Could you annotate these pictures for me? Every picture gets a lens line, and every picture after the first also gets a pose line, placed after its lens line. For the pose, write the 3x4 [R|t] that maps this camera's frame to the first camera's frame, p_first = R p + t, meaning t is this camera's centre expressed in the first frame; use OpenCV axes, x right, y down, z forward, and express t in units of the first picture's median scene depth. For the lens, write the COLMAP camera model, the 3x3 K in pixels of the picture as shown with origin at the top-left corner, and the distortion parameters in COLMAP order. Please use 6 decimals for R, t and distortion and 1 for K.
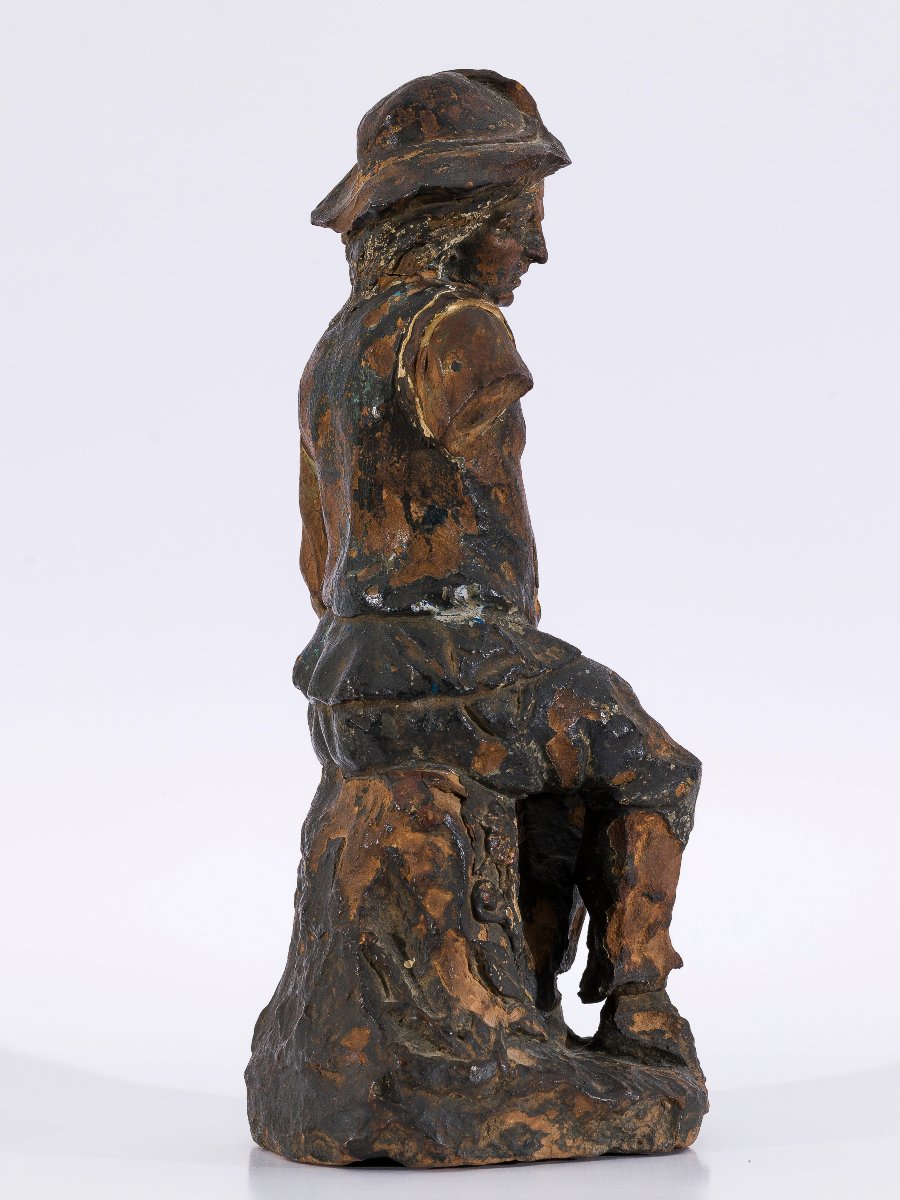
lens RADIAL K [[3628.3, 0, 444.3], [0, 3628.3, 597.4], [0, 0, 1]] dist [0.177847, 0.000000]
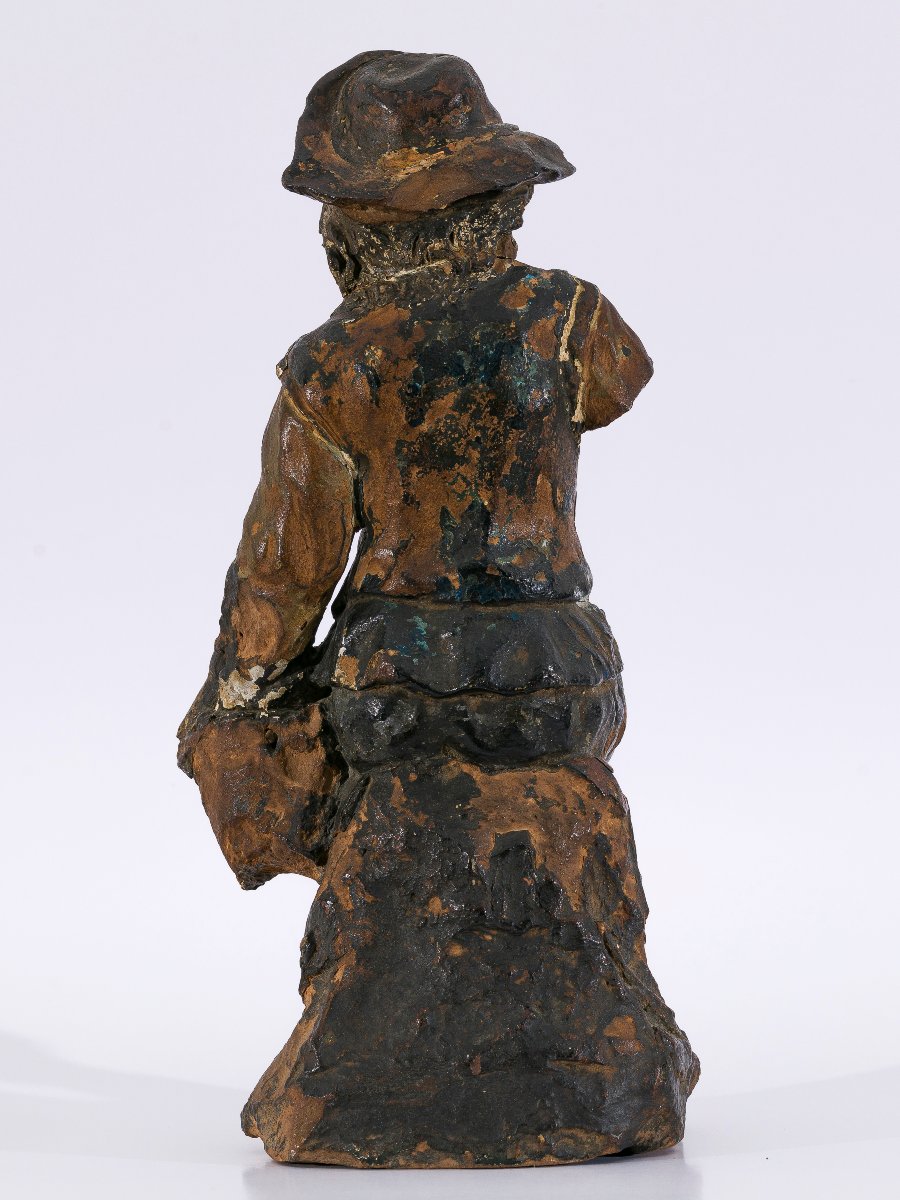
lens RADIAL K [[3628.3, 0, 450.8], [0, 3628.3, 599.5], [0, 0, 1]] dist [0.177847, 0.000000]
pose [[0.726293, -0.023119, 0.686996, -0.713600], [0.033007, 0.999454, -0.001262, 0.004610], [-0.686592, 0.023592, 0.726660, 0.302905]]
